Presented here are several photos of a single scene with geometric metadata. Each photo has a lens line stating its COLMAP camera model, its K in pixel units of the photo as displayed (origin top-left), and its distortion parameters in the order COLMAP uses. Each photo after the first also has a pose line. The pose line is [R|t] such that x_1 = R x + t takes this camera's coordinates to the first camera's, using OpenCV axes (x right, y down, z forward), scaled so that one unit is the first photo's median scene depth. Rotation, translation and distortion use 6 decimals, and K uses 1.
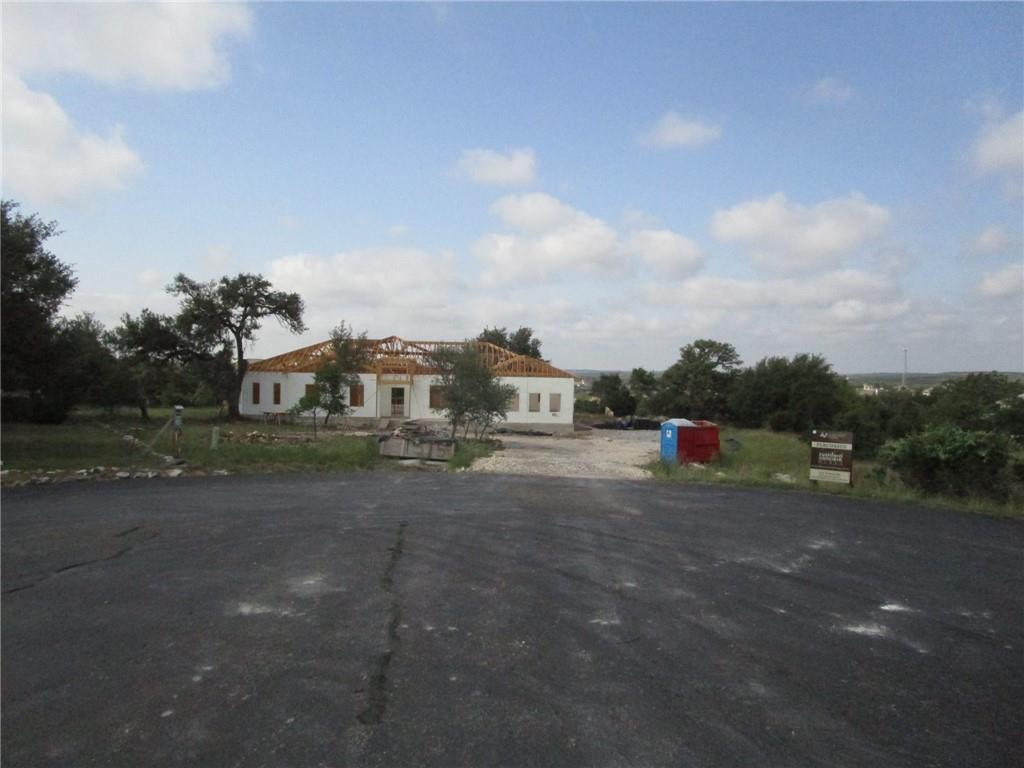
lens RADIAL K [[719.6, 0, 495.9], [0, 719.6, 387.6], [0, 0, 1]] dist [-0.008291, -0.002891]
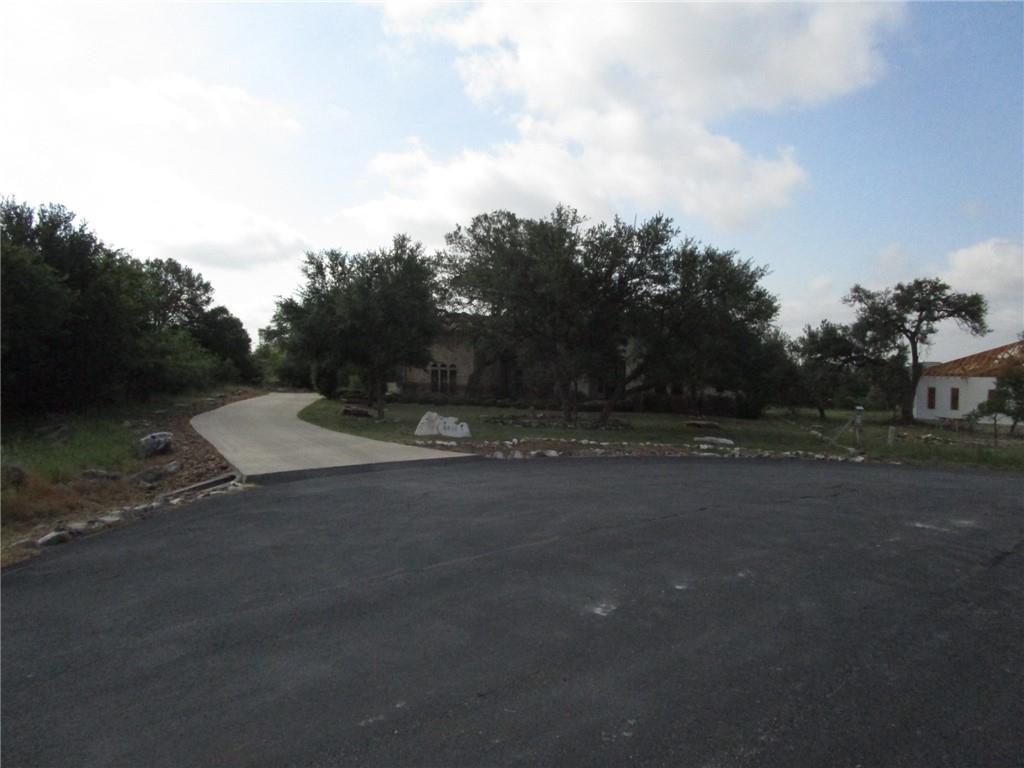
lens RADIAL K [[733.2, 0, 512.0], [0, 733.2, 384.0], [0, 0, 1]] dist [-0.032363, 0.014612]
pose [[0.662342, 0.007468, -0.749165, 0.035342], [-0.014593, 0.999889, -0.002935, 0.000081], [0.749060, 0.012876, 0.662377, -0.102011]]
